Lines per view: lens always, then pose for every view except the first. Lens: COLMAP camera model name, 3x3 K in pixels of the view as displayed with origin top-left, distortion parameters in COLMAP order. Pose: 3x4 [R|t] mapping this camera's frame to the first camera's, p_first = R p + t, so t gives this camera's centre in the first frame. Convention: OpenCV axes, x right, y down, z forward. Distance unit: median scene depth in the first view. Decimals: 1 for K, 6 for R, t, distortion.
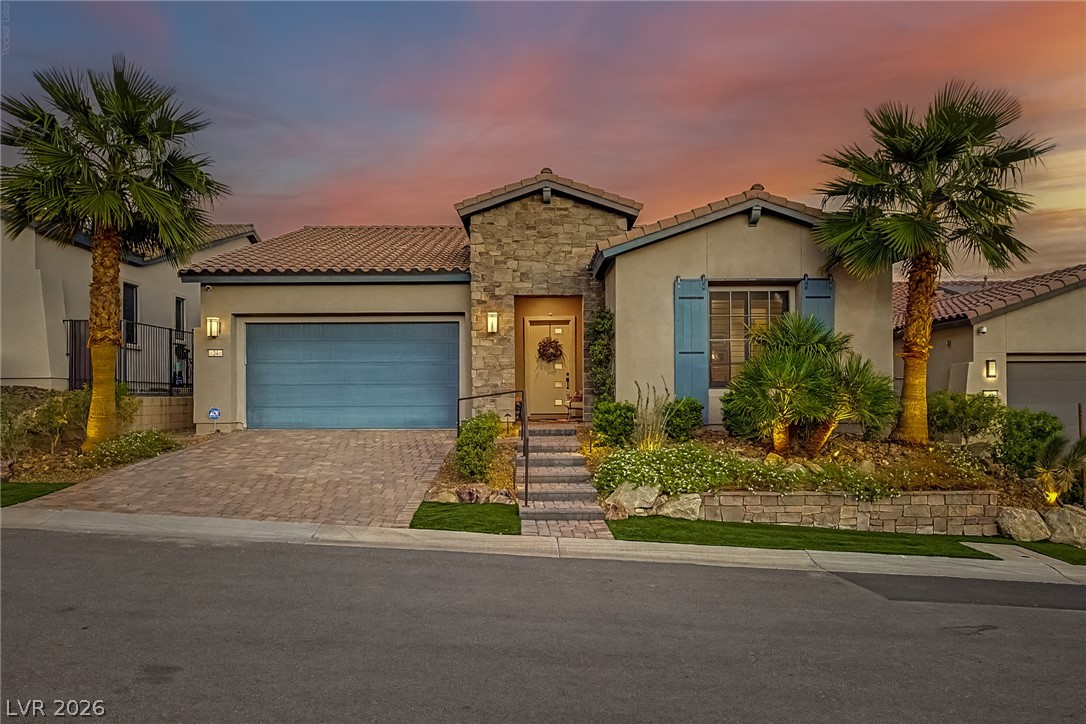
lens RADIAL K [[555.8, 0, 543.1], [0, 555.8, 357.7], [0, 0, 1]] dist [0.001557, 0.000953]
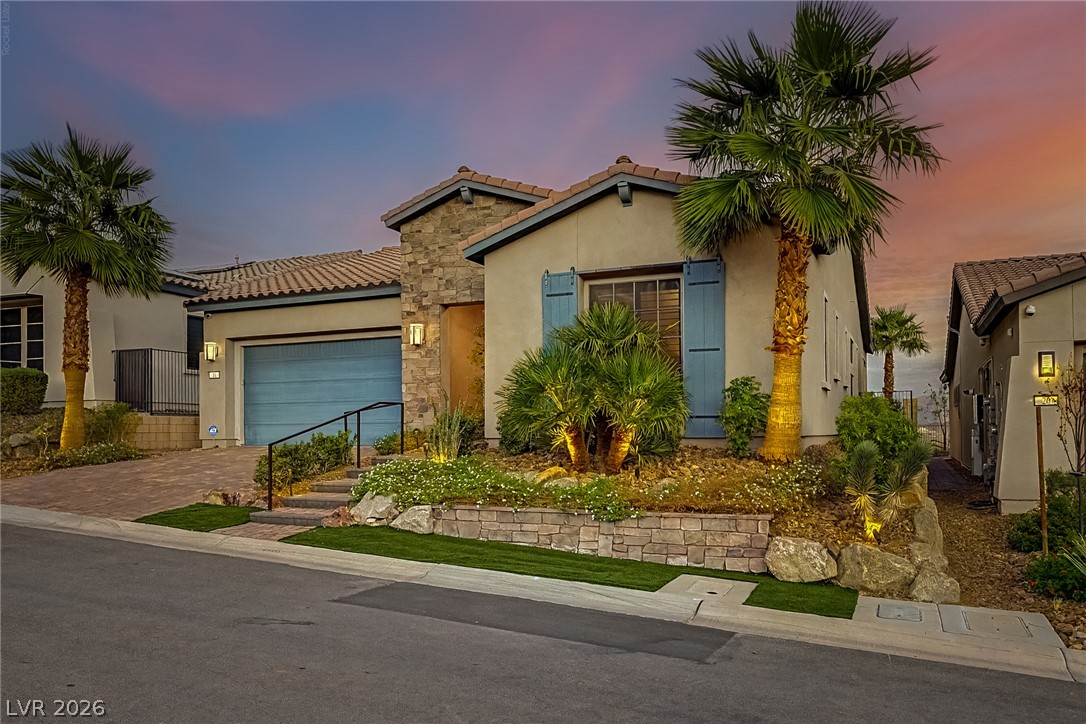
lens RADIAL K [[638.0, 0, 542.7], [0, 638.0, 368.8], [0, 0, 1]] dist [-0.006008, -0.001090]
pose [[0.945633, -0.032339, -0.323625, 0.562081], [0.027041, 0.999417, -0.020855, 0.030281], [0.324110, 0.010970, 0.945956, 0.035759]]
